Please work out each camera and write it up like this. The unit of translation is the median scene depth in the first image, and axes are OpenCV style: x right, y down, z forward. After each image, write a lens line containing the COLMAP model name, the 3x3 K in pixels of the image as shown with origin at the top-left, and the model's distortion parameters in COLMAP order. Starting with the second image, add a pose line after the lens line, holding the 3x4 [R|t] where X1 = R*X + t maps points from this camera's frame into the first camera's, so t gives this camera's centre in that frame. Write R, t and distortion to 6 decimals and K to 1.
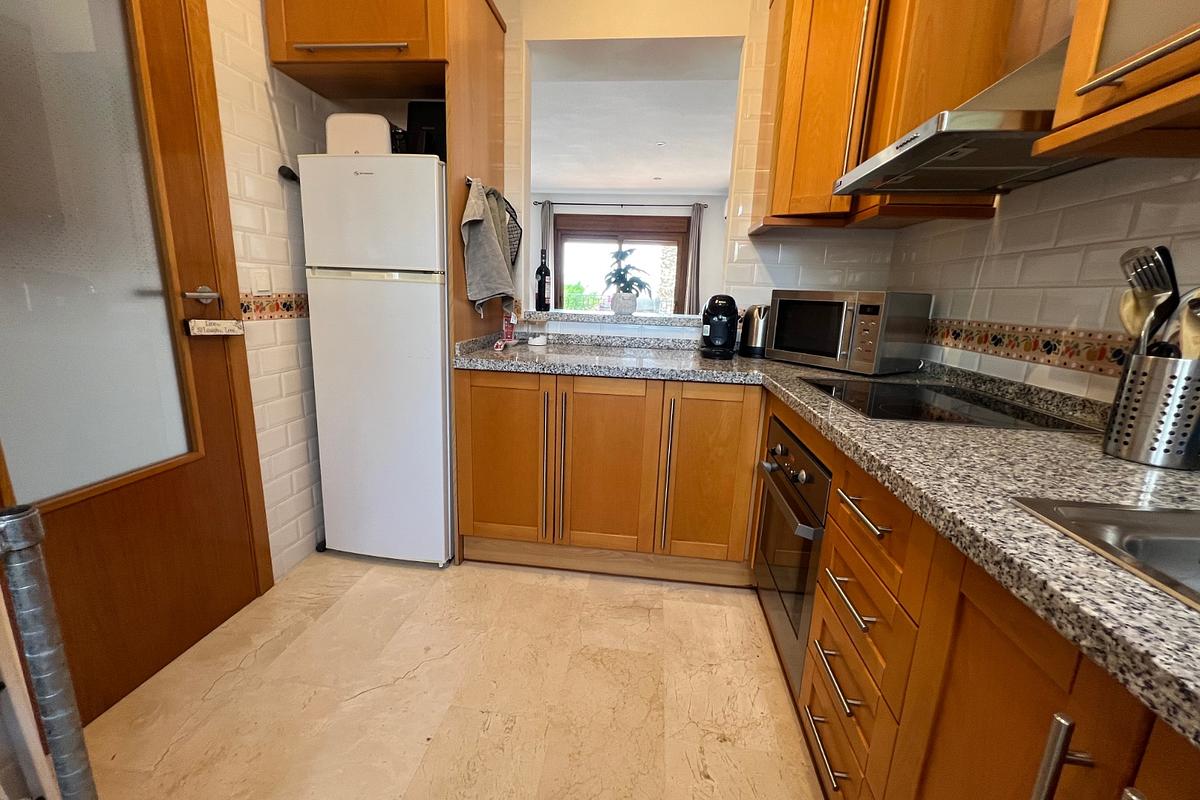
lens RADIAL K [[479.9, 0, 601.6], [0, 479.9, 397.6], [0, 0, 1]] dist [-0.003536, 0.001117]
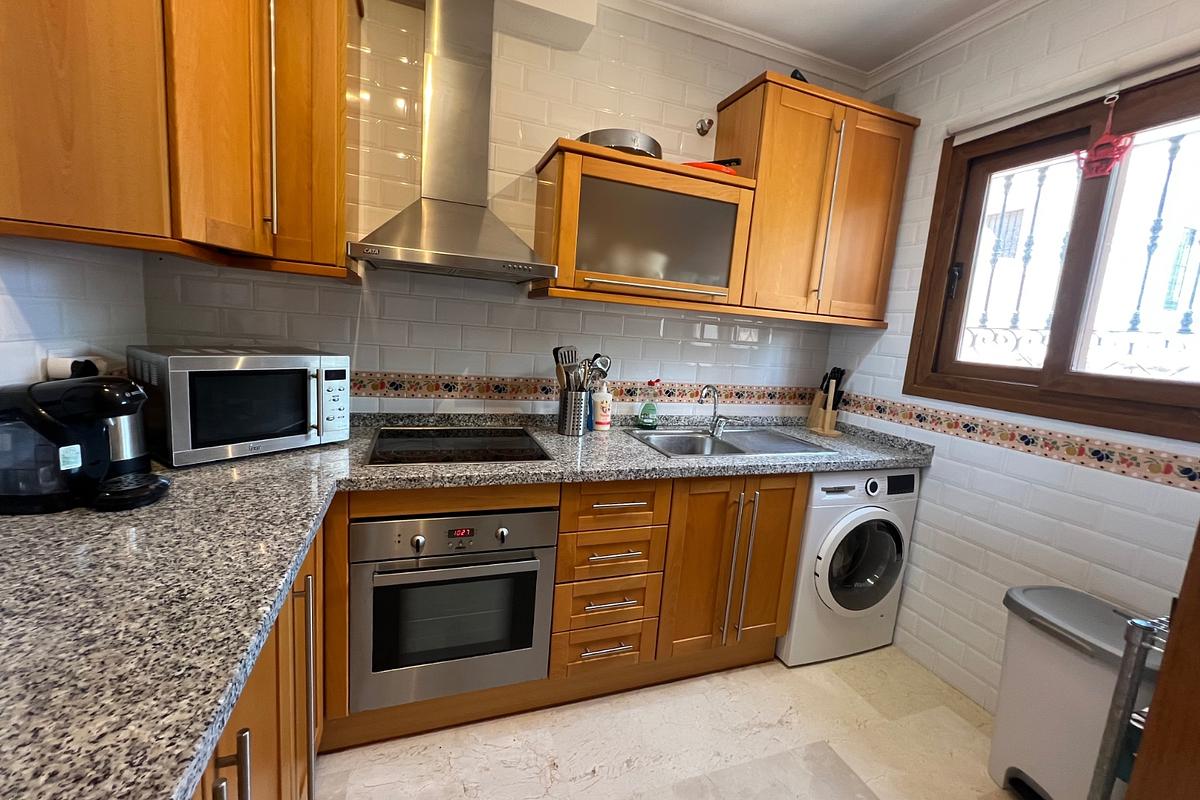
lens RADIAL K [[479.9, 0, 605.6], [0, 479.9, 395.1], [0, 0, 1]] dist [-0.003536, 0.001117]
pose [[-0.449822, -0.194730, 0.871631, -0.668107], [0.094008, 0.960197, 0.263031, -0.460240], [-0.888157, 0.200257, -0.413612, 1.252851]]
